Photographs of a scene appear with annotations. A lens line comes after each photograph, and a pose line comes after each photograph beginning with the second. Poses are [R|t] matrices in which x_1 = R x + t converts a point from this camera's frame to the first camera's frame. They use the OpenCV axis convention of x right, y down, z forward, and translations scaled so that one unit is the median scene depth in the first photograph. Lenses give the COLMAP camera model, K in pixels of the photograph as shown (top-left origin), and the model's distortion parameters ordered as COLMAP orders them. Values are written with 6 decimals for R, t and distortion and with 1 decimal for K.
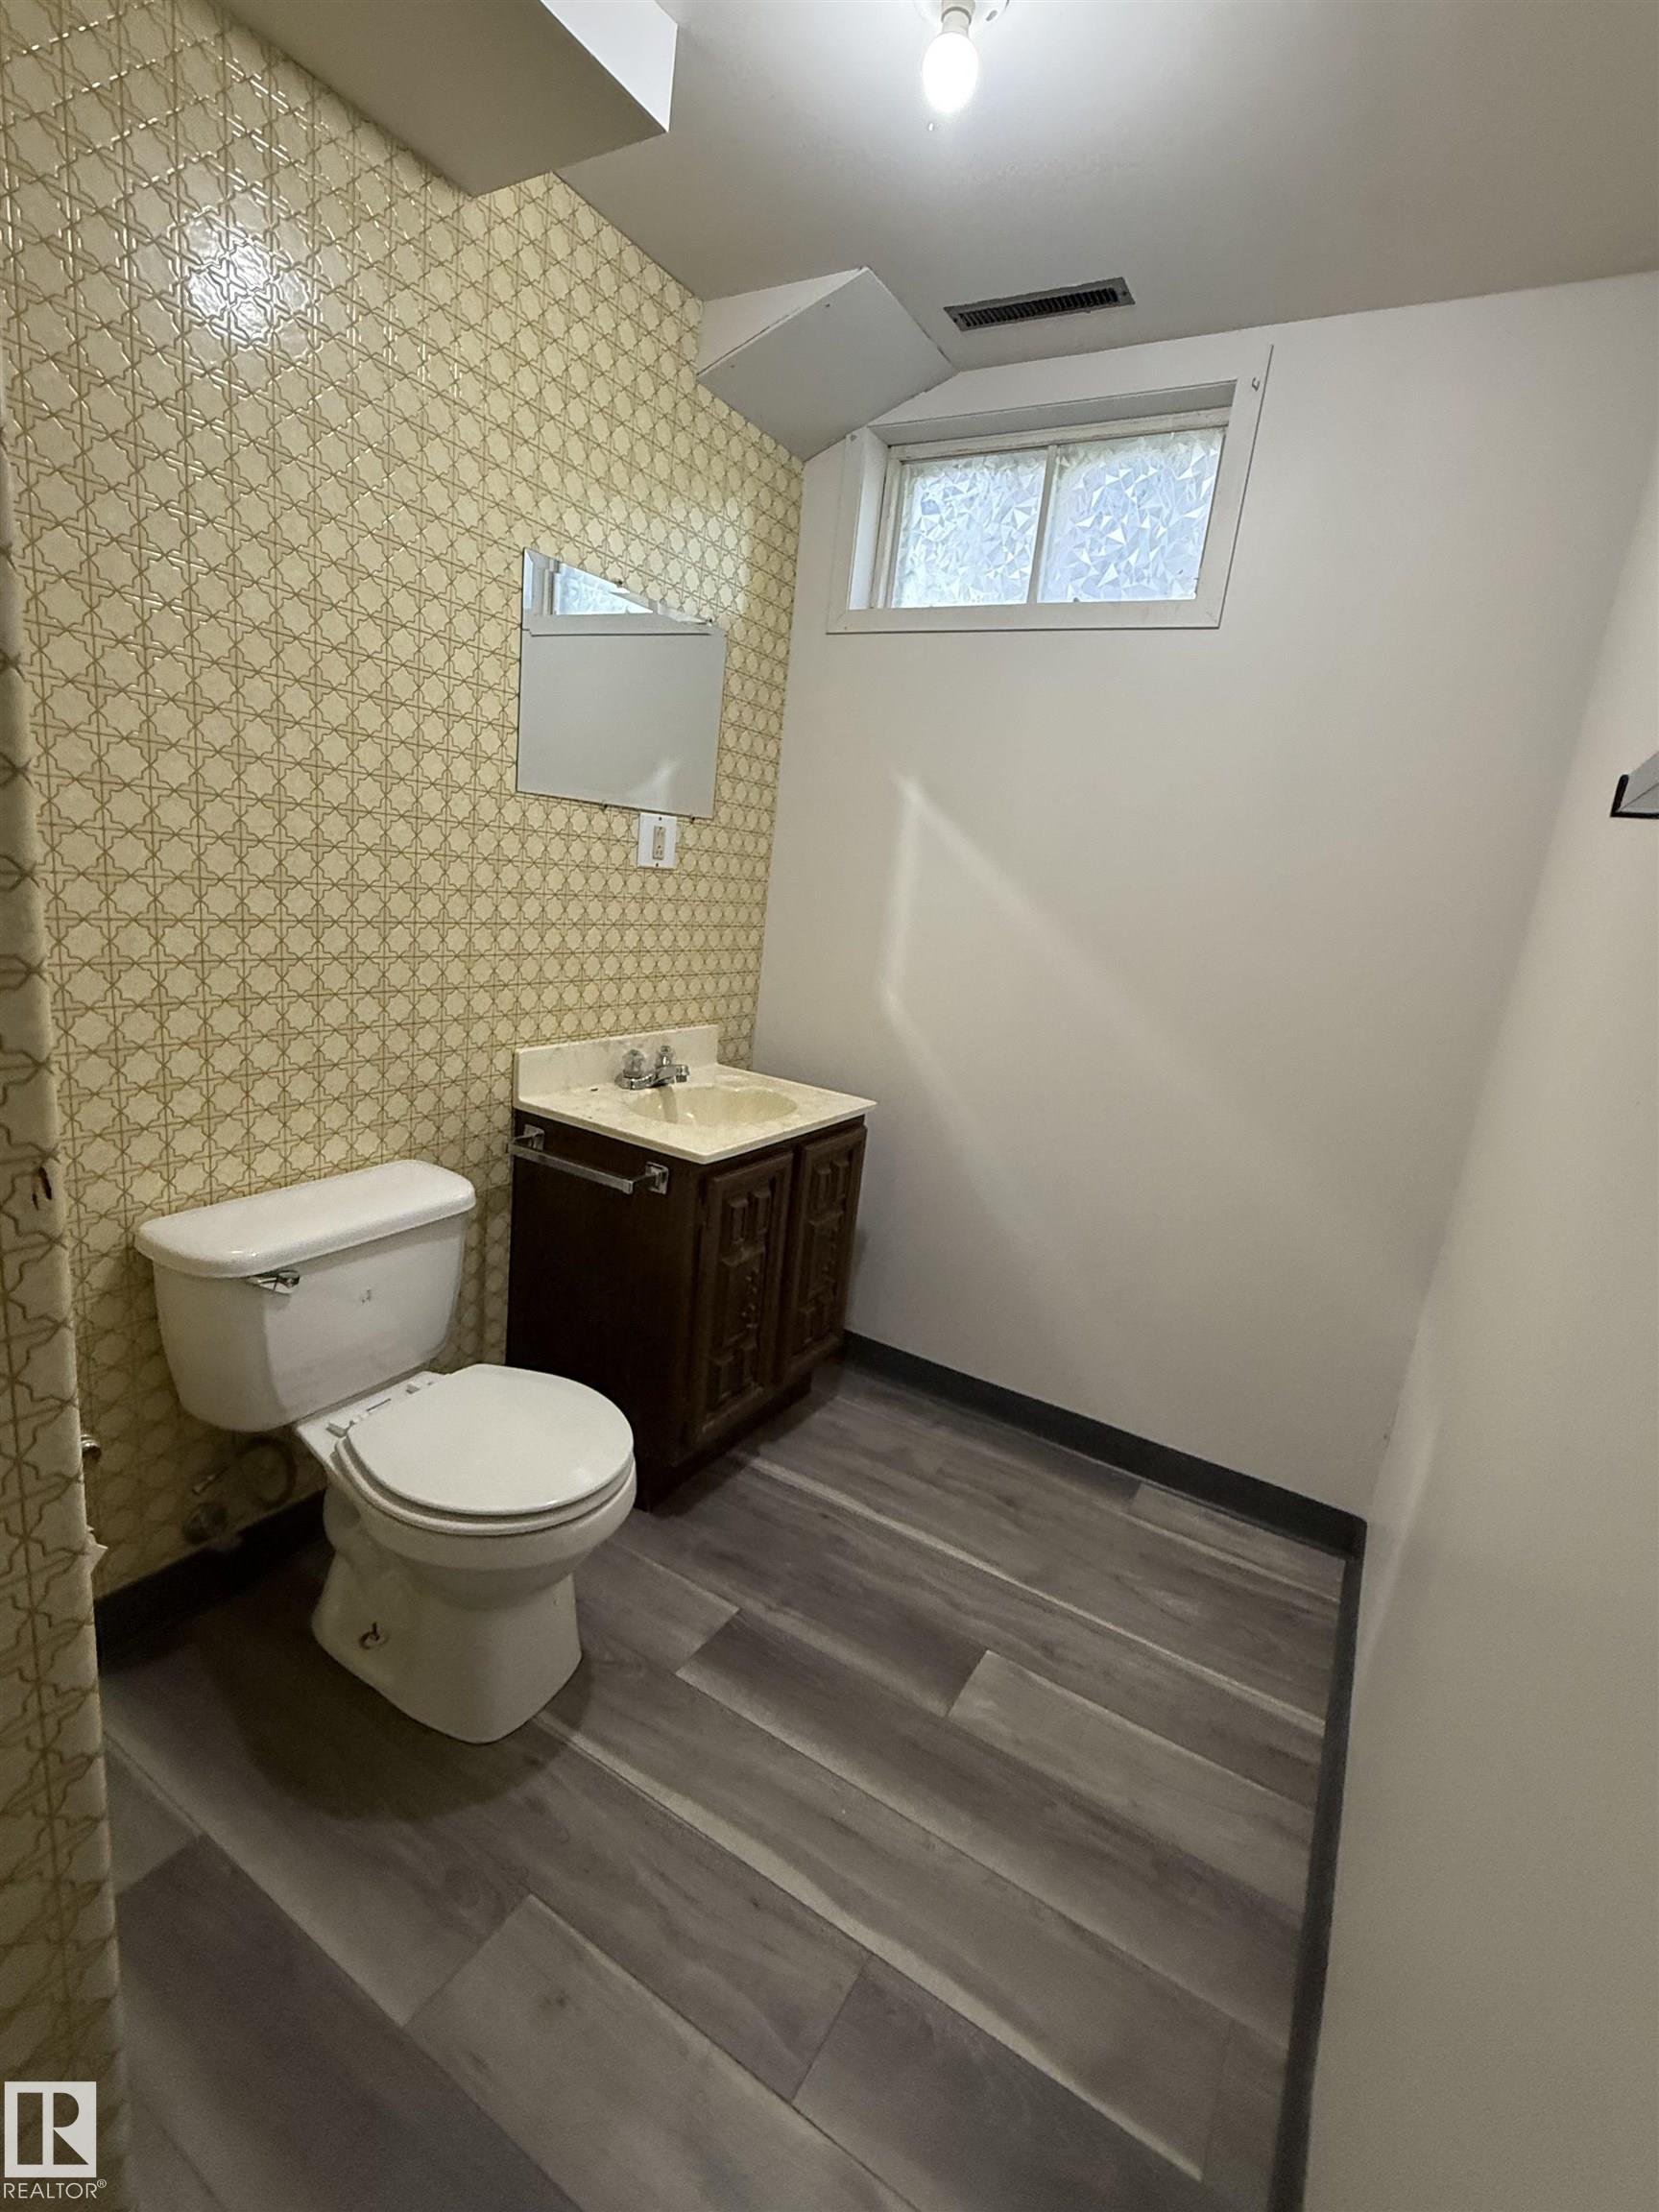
lens RADIAL K [[991.6, 0, 827.4], [0, 991.6, 1106.4], [0, 0, 1]] dist [-0.004810, -0.000760]
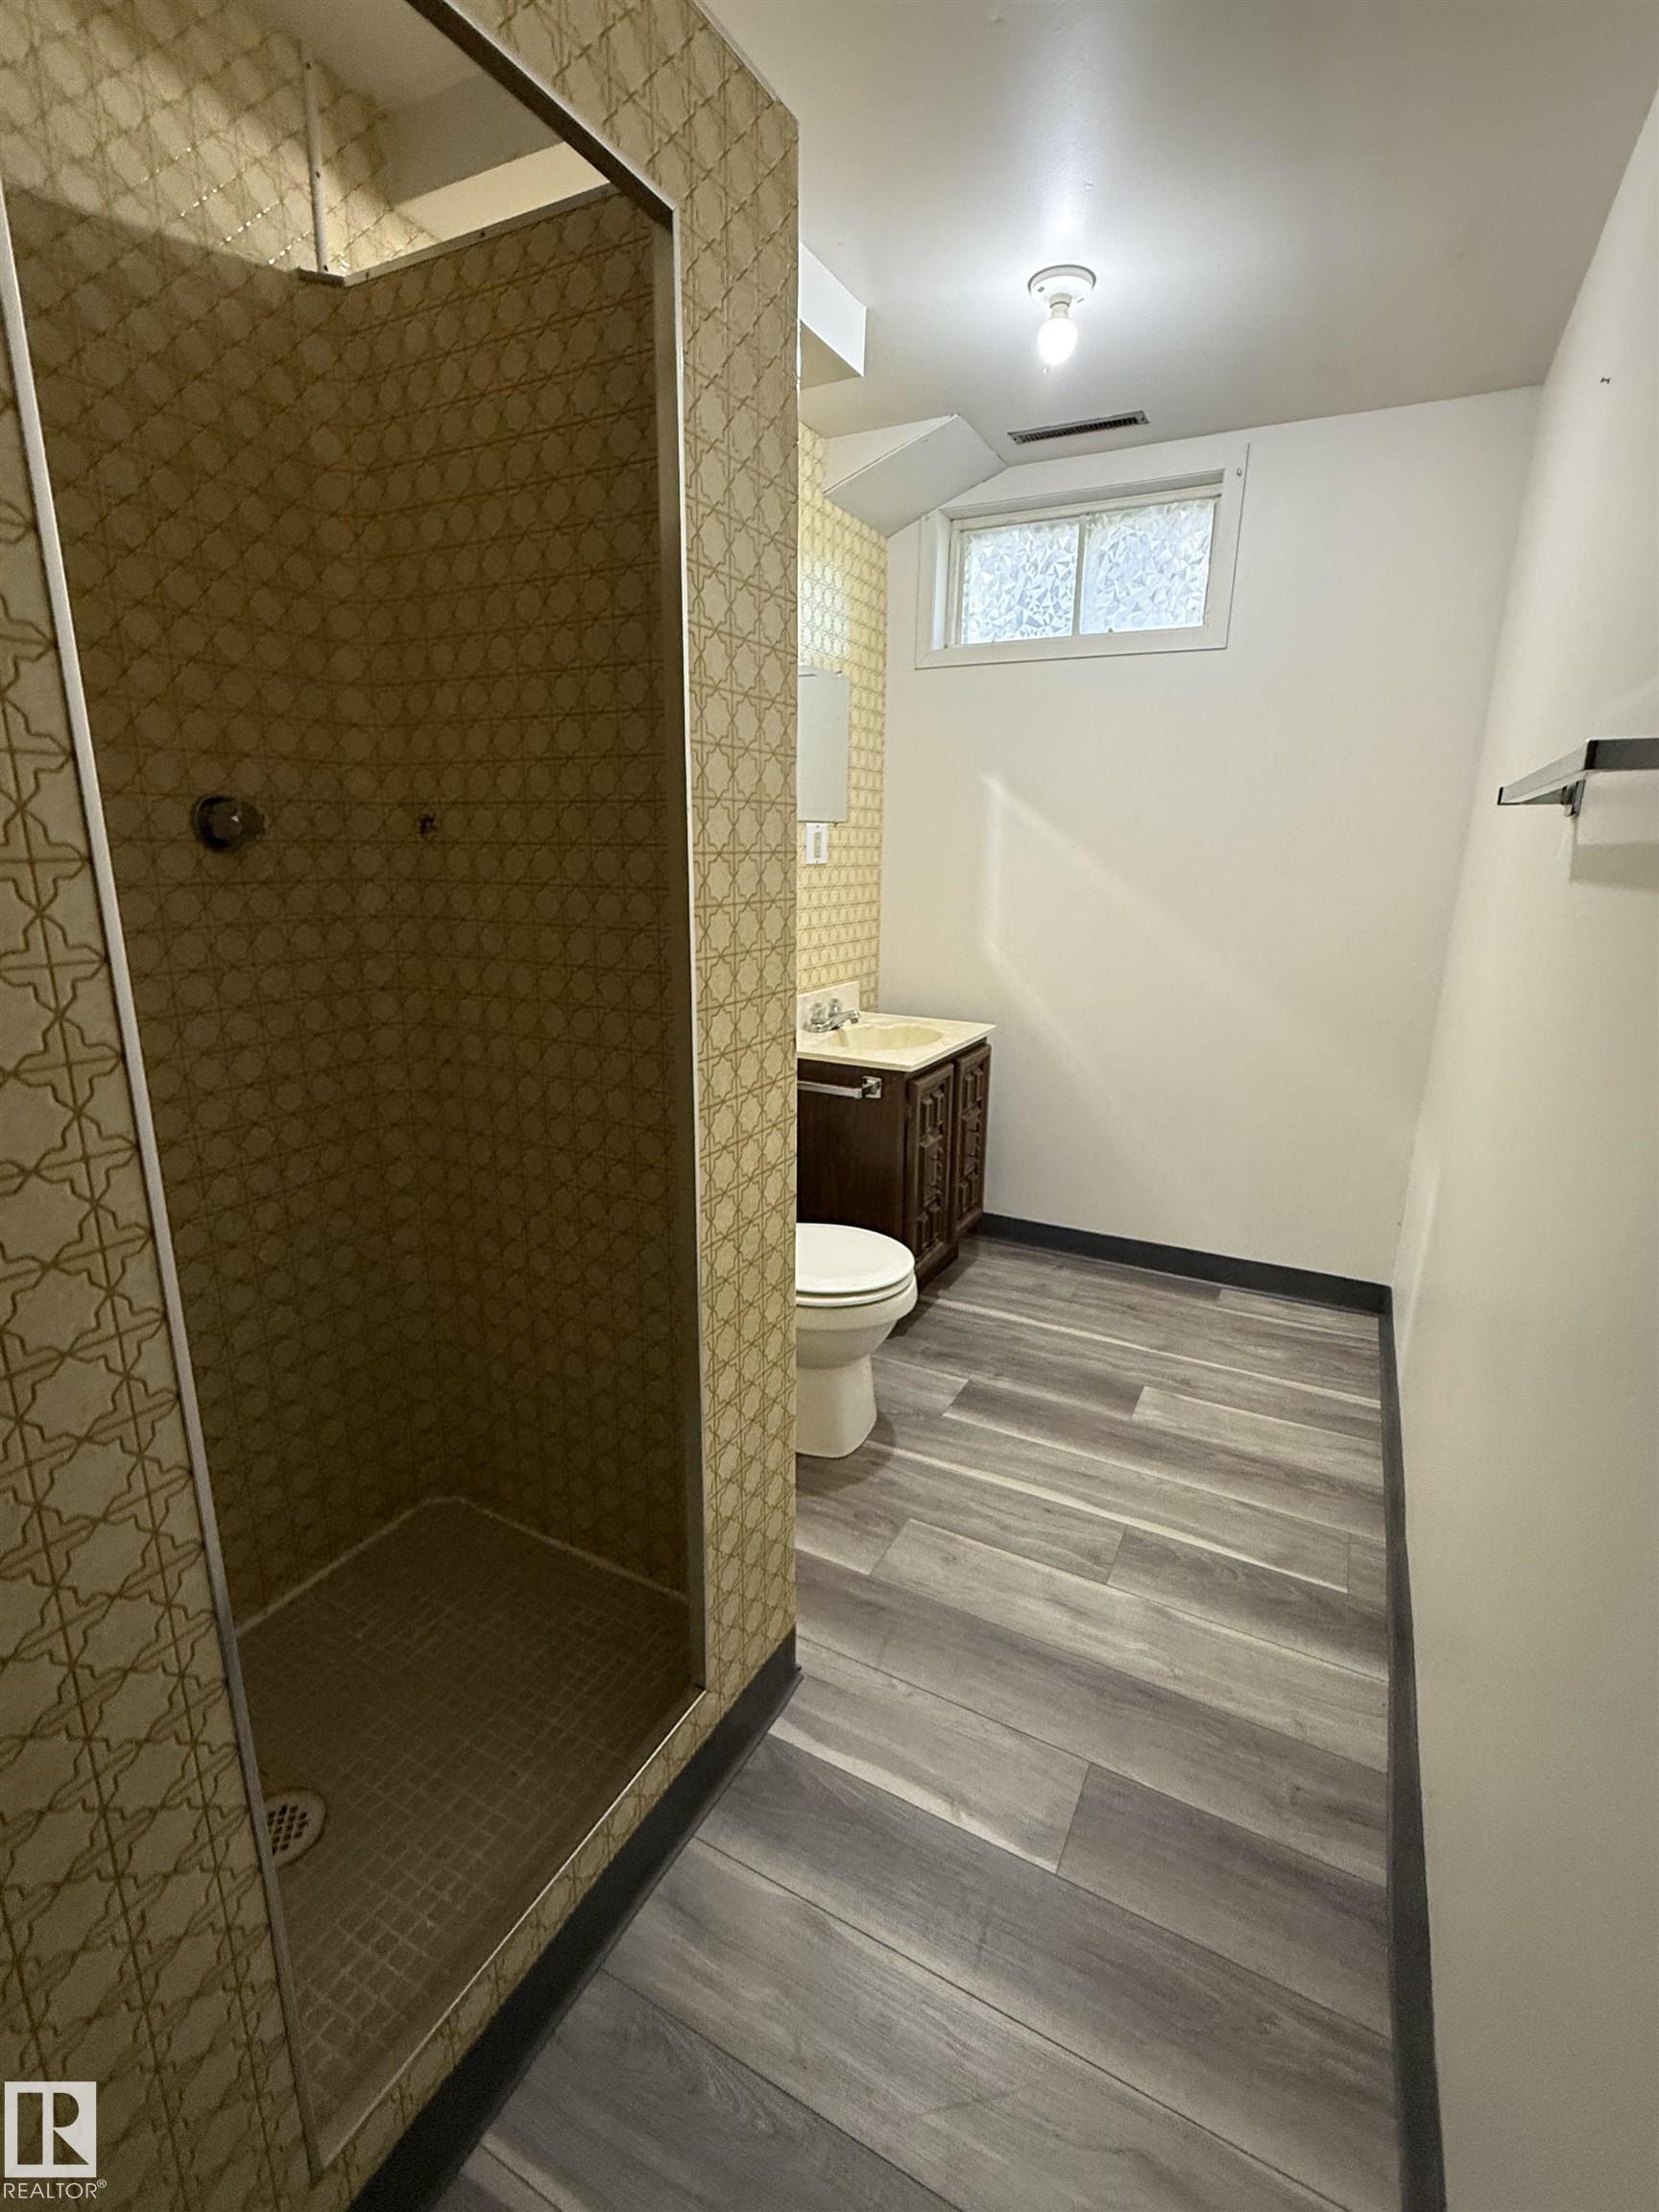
lens RADIAL K [[991.6, 0, 833.3], [0, 991.6, 1104.2], [0, 0, 1]] dist [-0.004810, -0.000760]
pose [[0.993831, -0.106556, 0.030757, -0.230365], [0.105855, 0.994102, 0.023591, 0.048862], [-0.033089, -0.020190, 0.999248, -0.329567]]
